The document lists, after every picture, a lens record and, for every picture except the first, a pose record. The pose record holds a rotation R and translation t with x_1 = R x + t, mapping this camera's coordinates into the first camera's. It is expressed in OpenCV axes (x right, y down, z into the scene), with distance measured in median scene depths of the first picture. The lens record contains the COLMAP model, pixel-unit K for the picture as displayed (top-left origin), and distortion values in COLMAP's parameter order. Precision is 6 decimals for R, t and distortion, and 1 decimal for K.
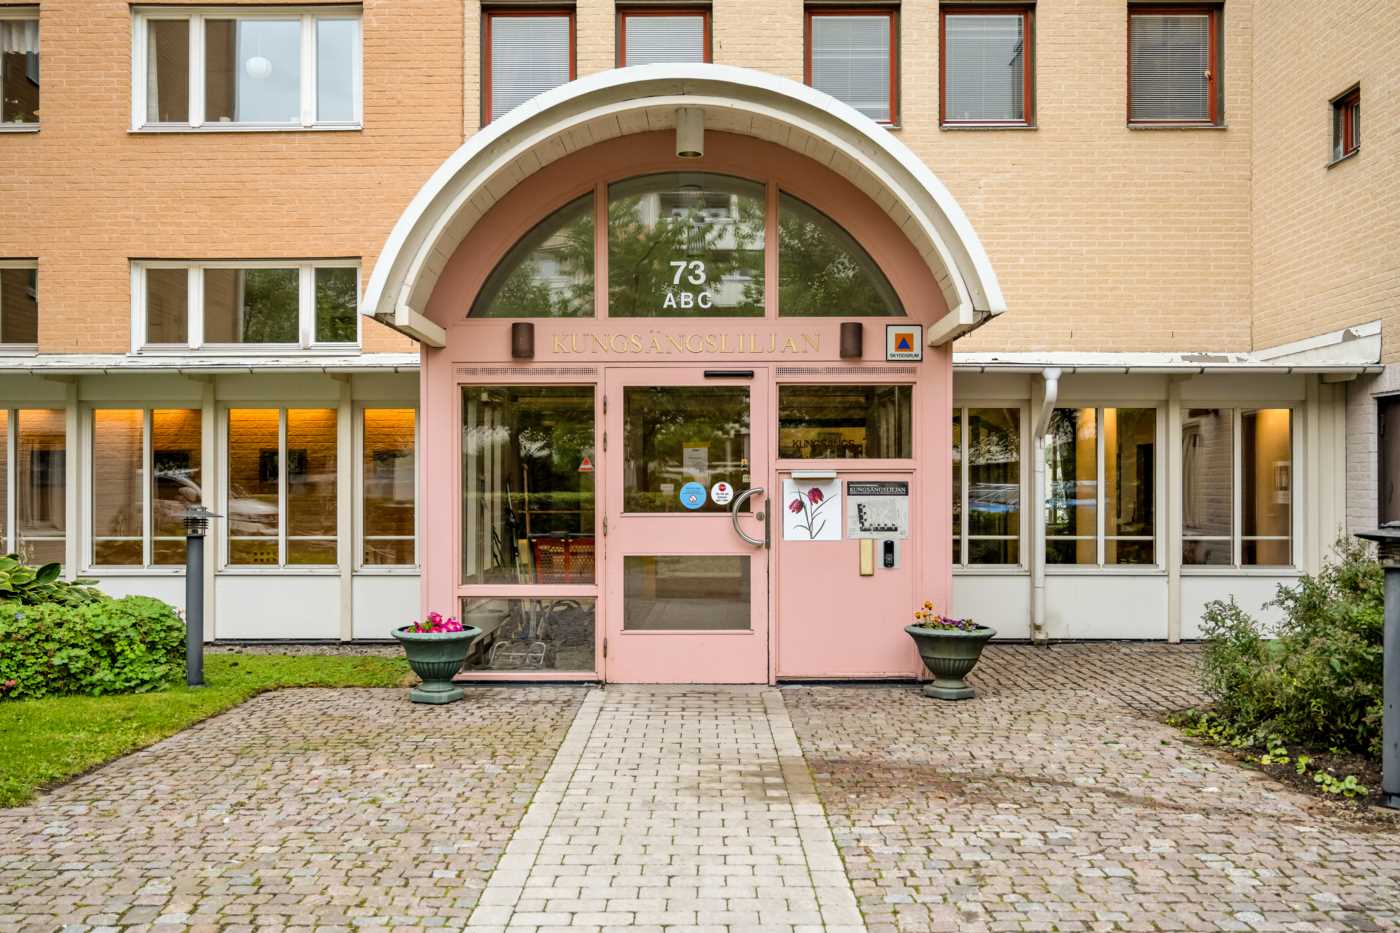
lens RADIAL K [[1328.5, 0, 699.3], [0, 1328.5, 504.8], [0, 0, 1]] dist [-0.001554, 0.000000]
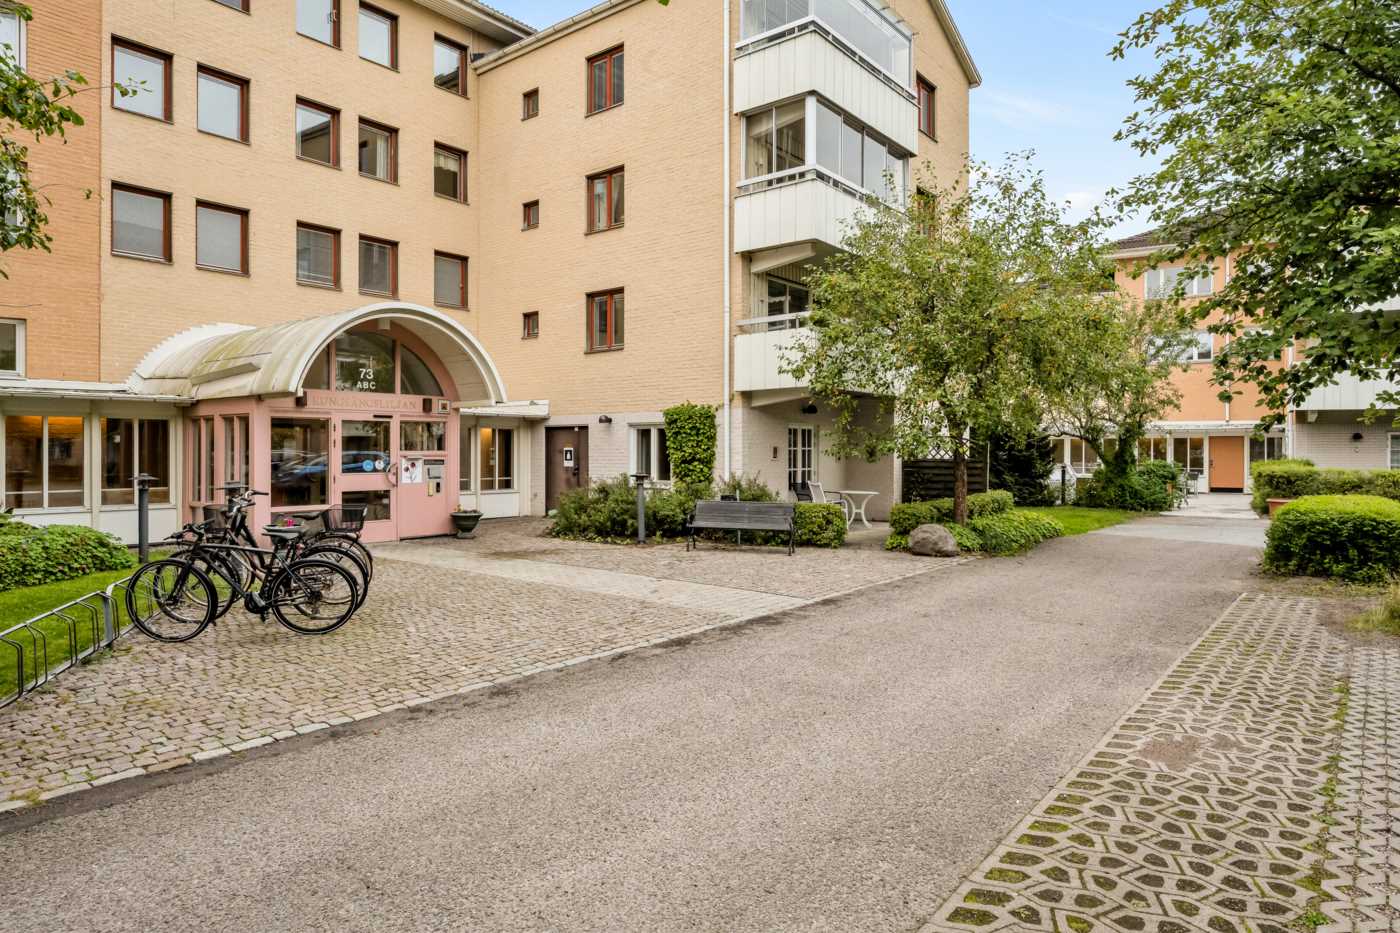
lens RADIAL K [[846.4, 0, 700.7], [0, 846.4, 461.3], [0, 0, 1]] dist [-0.000434, -0.000057]
pose [[0.620163, -0.007166, 0.784440, -0.841655], [0.007298, 0.999968, 0.003365, -0.015636], [-0.784439, 0.003638, 0.620195, -0.435850]]
